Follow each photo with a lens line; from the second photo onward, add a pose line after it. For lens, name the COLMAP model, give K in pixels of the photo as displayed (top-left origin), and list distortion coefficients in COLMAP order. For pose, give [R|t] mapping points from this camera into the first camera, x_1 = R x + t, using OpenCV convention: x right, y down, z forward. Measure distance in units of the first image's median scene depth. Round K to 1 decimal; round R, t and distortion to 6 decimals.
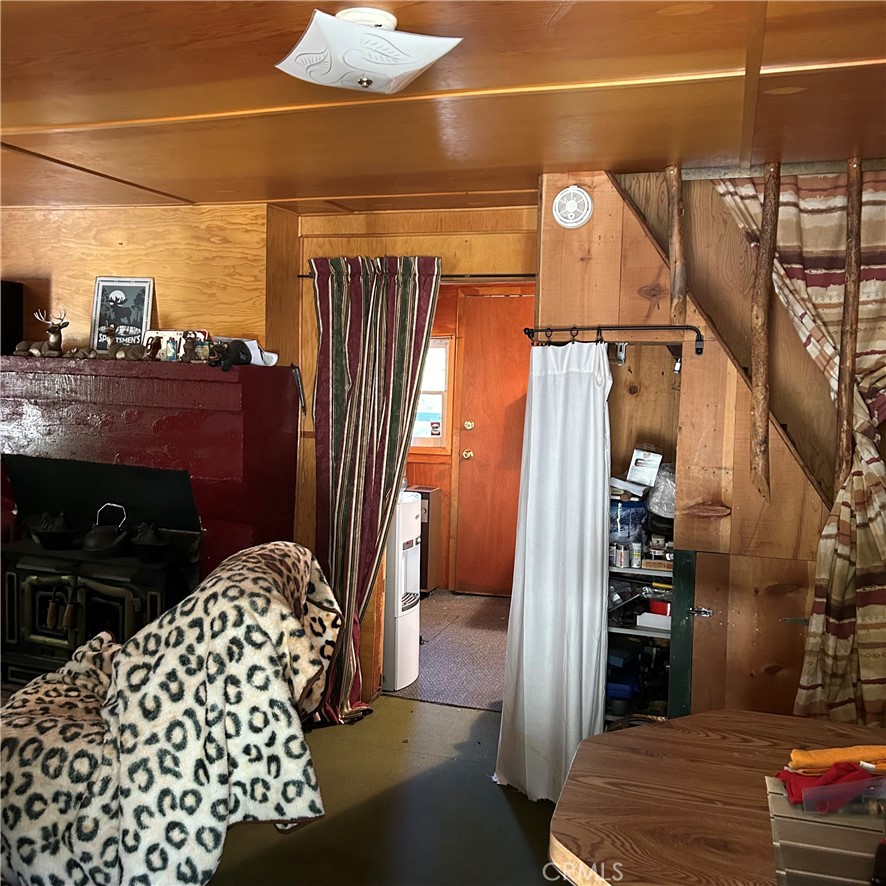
lens RADIAL K [[894.0, 0, 445.6], [0, 894.0, 433.9], [0, 0, 1]] dist [0.027673, 0.000000]
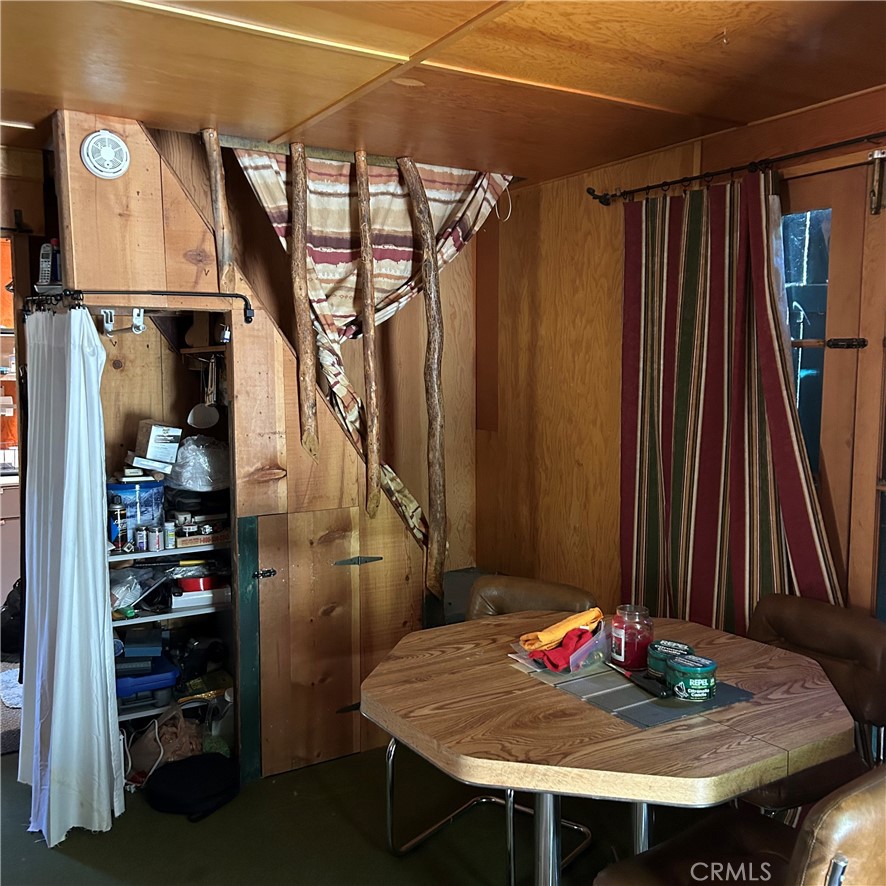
lens RADIAL K [[894.0, 0, 445.8], [0, 894.0, 449.5], [0, 0, 1]] dist [0.027673, 0.000000]
pose [[0.647071, -0.092538, 0.756793, -0.349745], [0.073641, 0.995552, 0.058769, 0.010910], [-0.758865, 0.017703, 0.651007, 0.170912]]
